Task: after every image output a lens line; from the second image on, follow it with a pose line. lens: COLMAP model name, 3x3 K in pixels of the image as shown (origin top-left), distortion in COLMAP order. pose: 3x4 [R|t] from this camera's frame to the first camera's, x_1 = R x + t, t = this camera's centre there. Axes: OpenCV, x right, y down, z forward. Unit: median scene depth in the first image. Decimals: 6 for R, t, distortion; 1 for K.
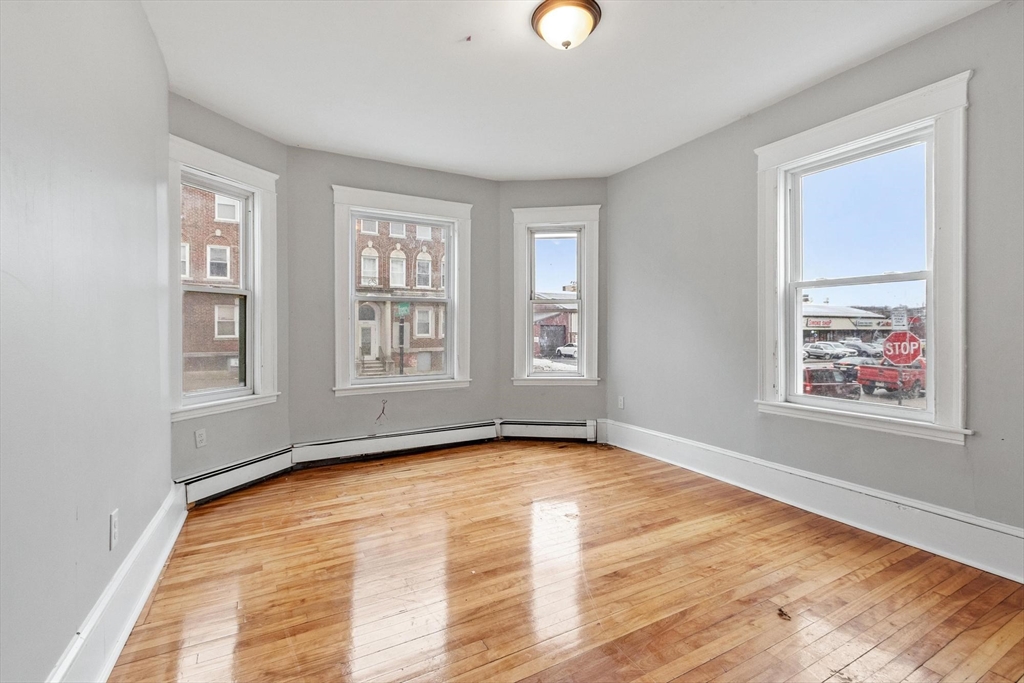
lens RADIAL K [[444.1, 0, 509.5], [0, 444.1, 333.3], [0, 0, 1]] dist [-0.002203, 0.000229]
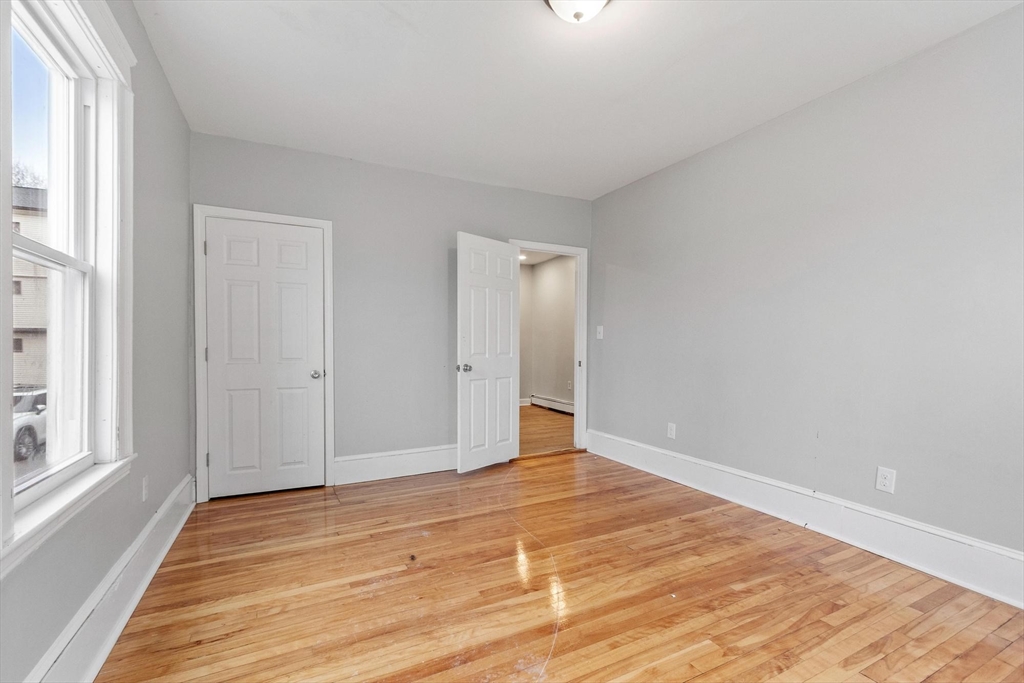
lens RADIAL K [[444.1, 0, 512.8], [0, 444.1, 339.2], [0, 0, 1]] dist [-0.002203, 0.000229]
pose [[-0.999642, -0.002444, 0.026635, 0.236652], [-0.002295, 0.999982, 0.005625, -0.022946], [-0.026648, 0.005562, -0.999629, 1.927343]]
